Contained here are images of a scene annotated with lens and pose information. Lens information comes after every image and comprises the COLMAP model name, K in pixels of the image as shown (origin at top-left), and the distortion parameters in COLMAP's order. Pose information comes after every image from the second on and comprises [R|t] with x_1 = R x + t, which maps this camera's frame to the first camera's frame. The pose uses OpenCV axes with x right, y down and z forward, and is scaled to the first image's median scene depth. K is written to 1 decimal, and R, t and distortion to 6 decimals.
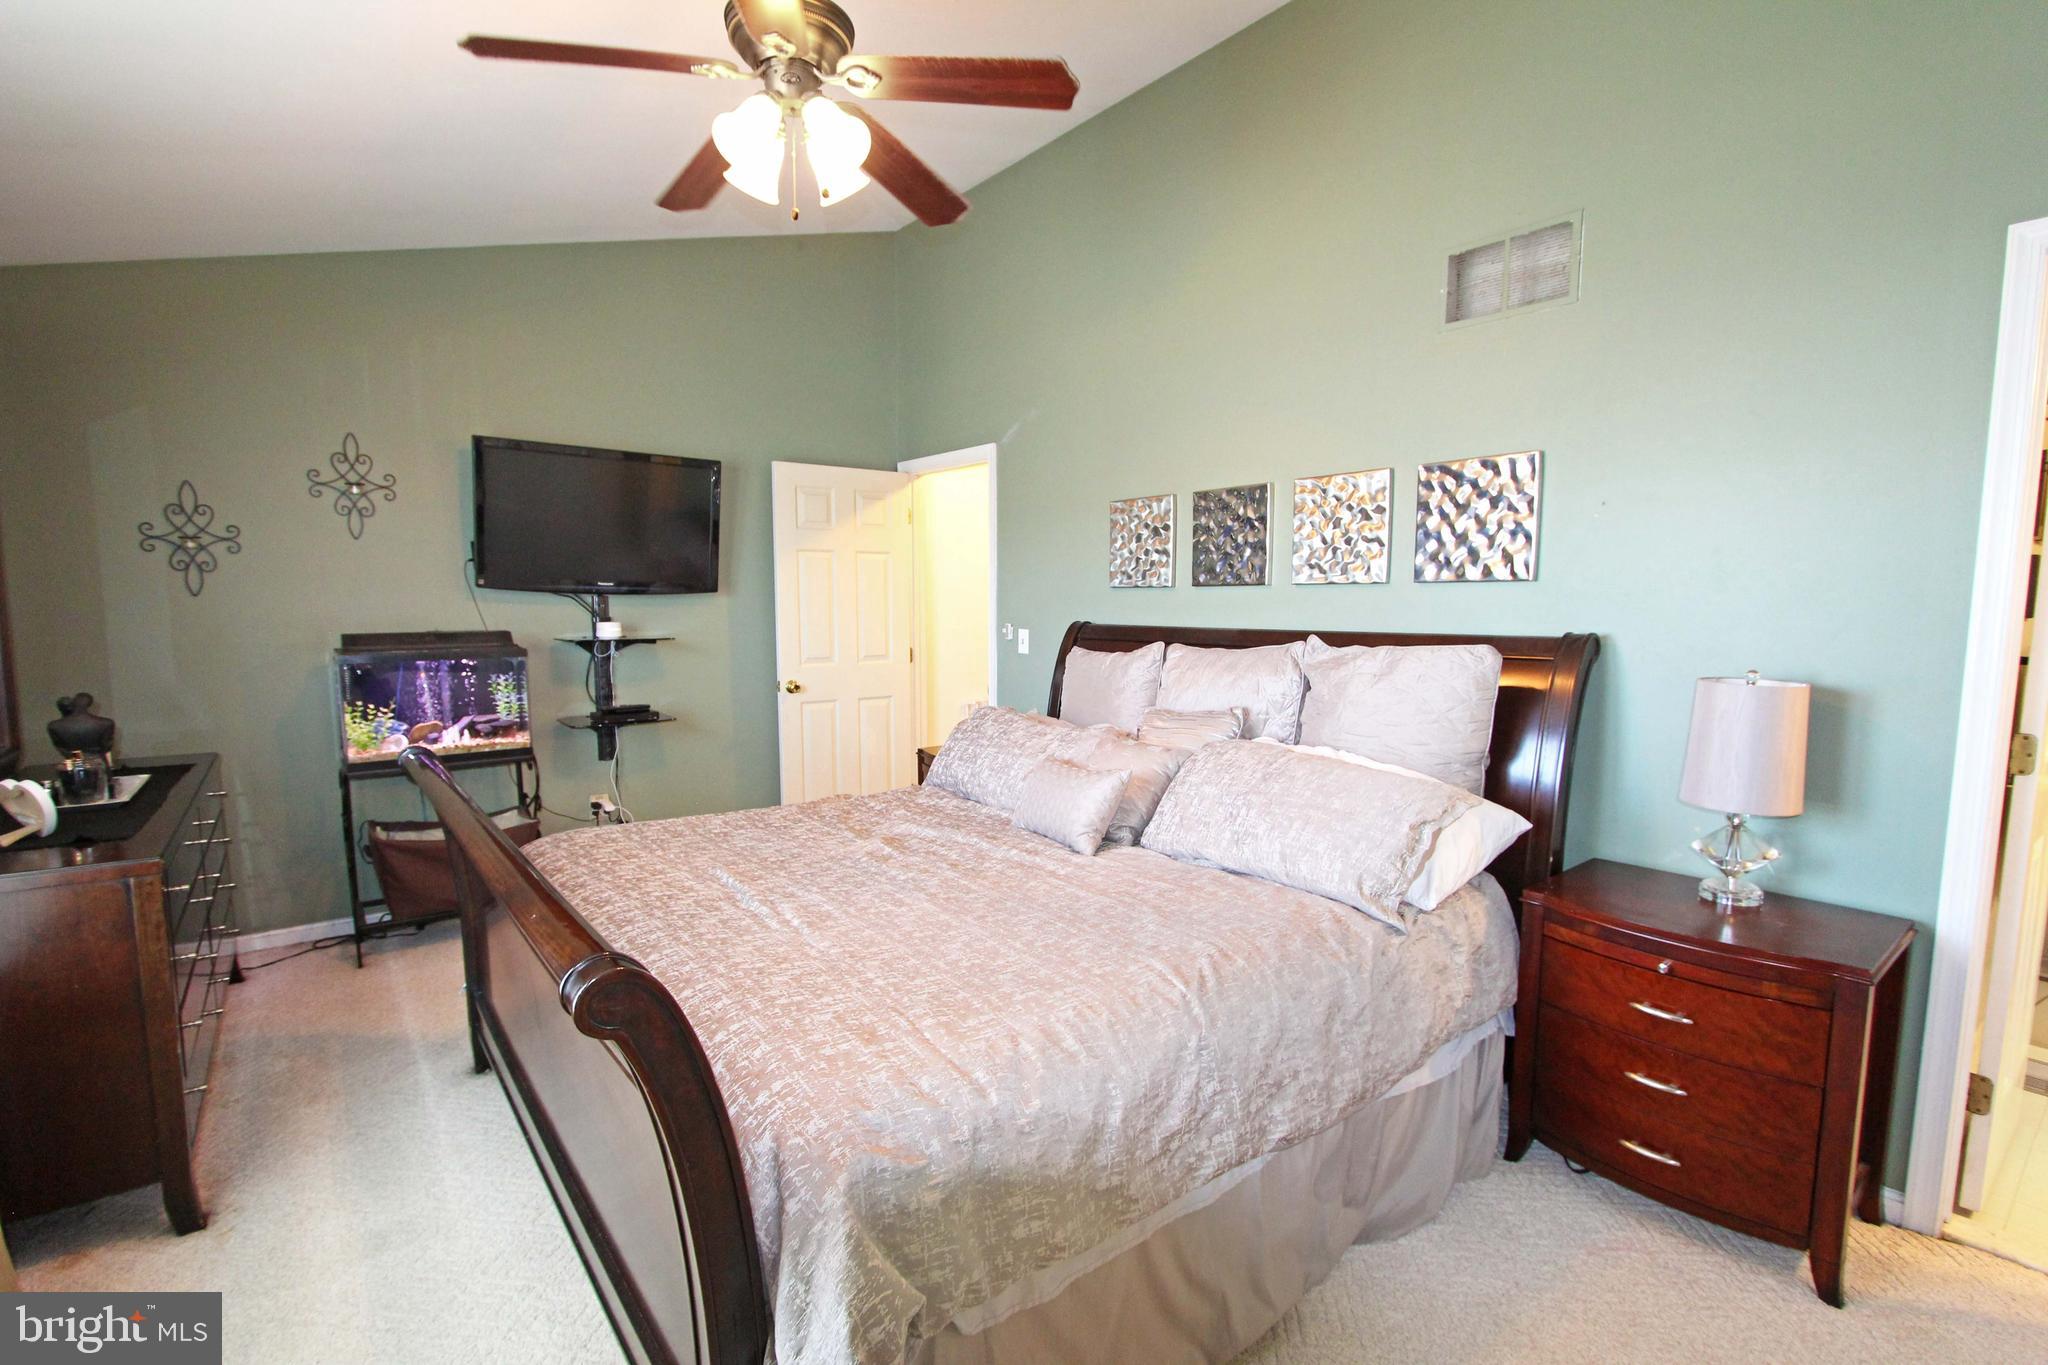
lens RADIAL K [[943.4, 0, 1031.7], [0, 943.4, 681.4], [0, 0, 1]] dist [-0.017622, -0.000713]
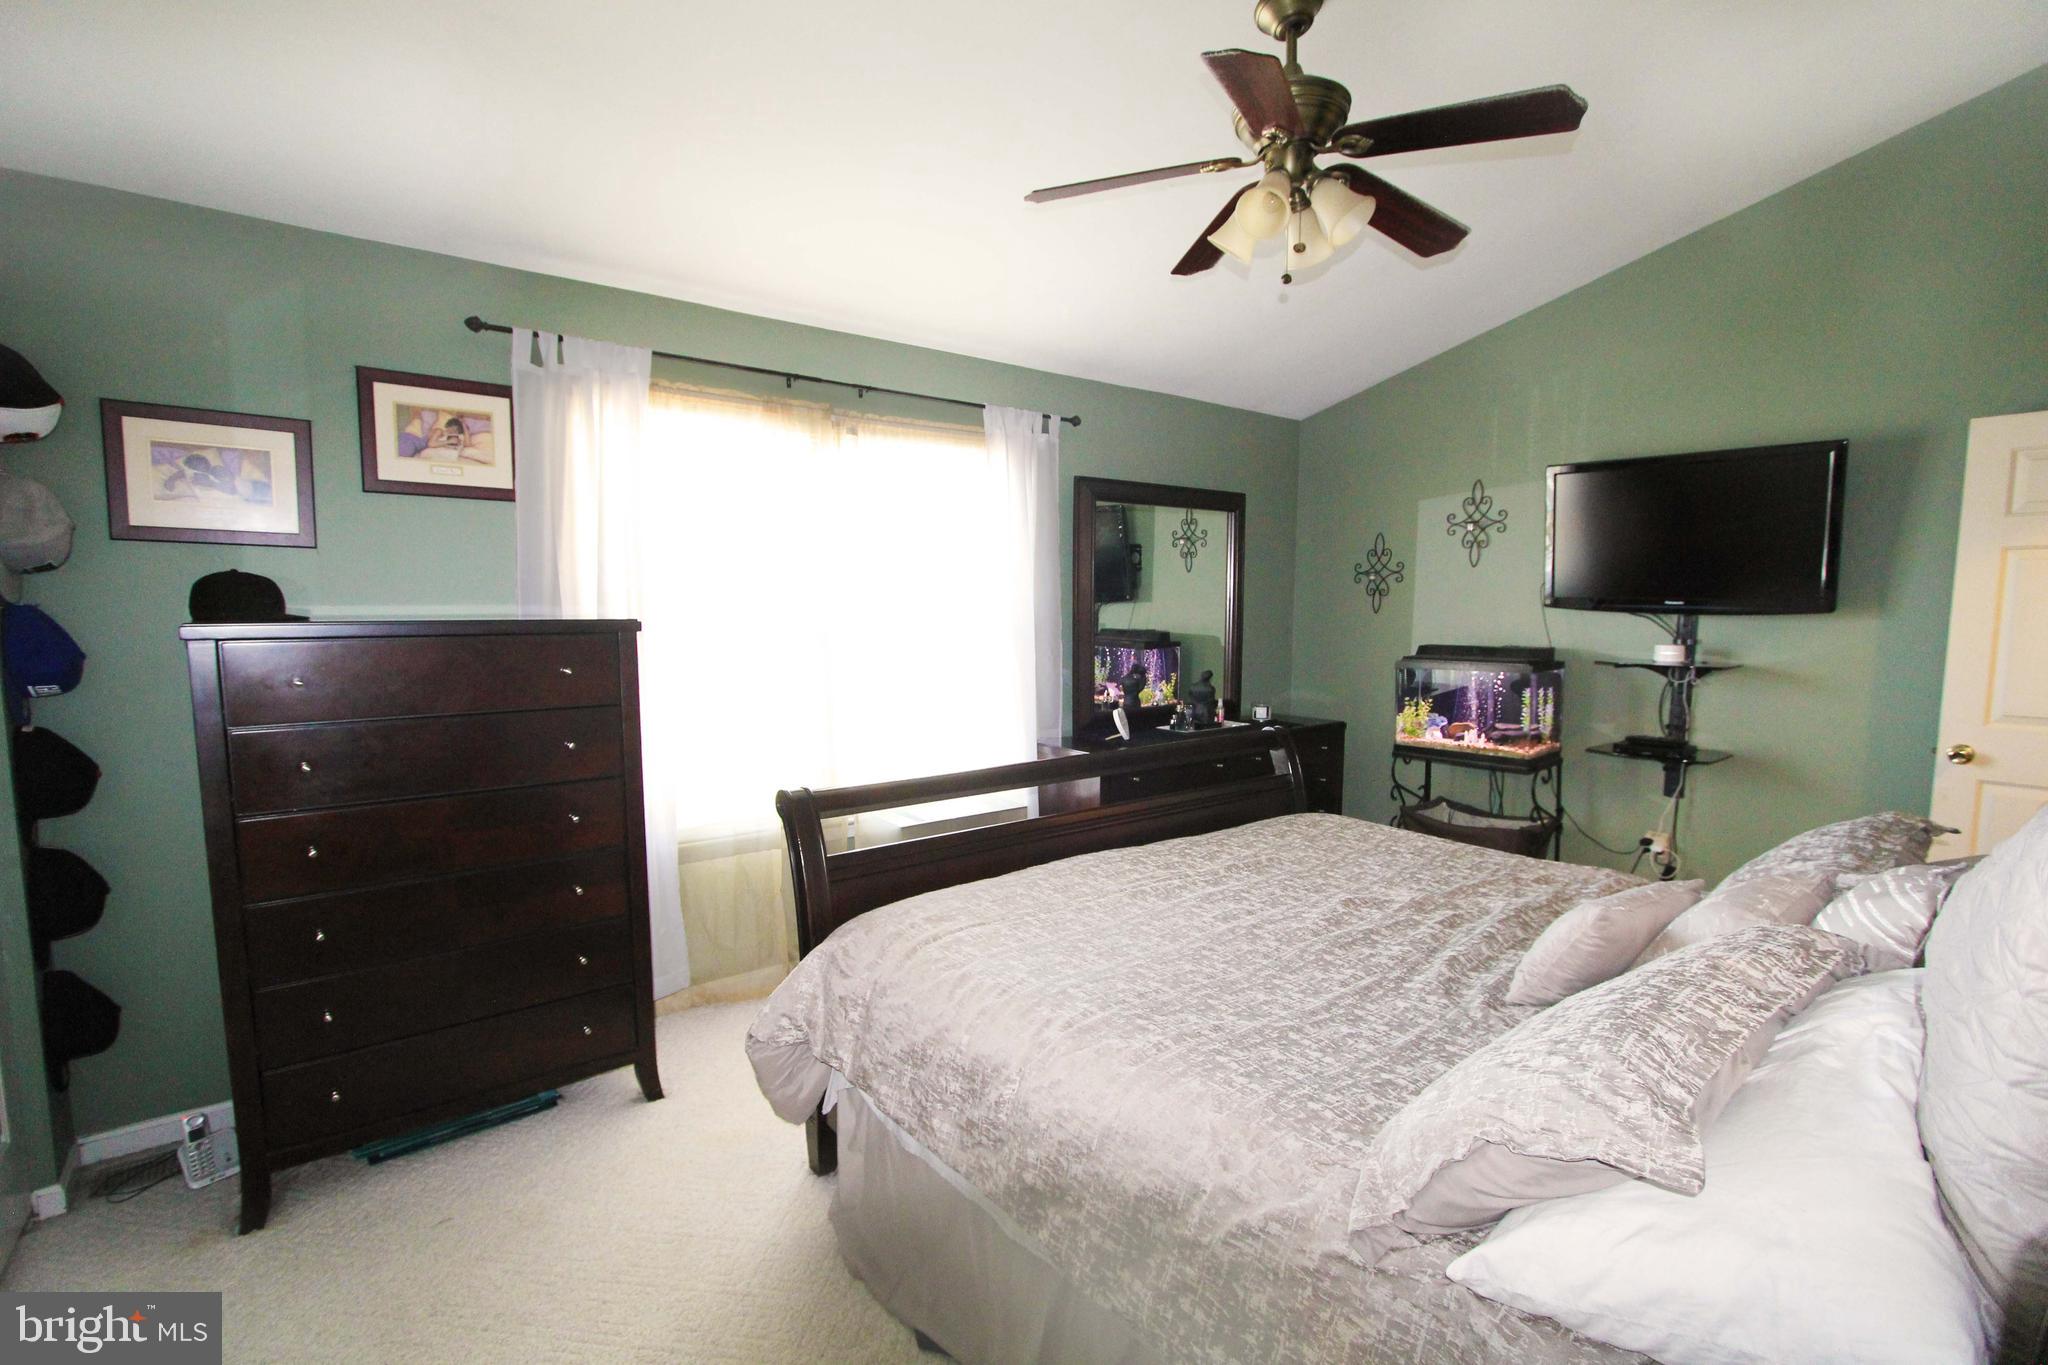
lens RADIAL K [[943.4, 0, 1014.7], [0, 943.4, 681.9], [0, 0, 1]] dist [-0.017622, -0.000713]
pose [[-0.003878, 0.083055, -0.996537, 0.546720], [-0.082811, 0.993095, 0.083090, -0.060381], [0.996558, 0.082847, 0.003027, 0.445318]]
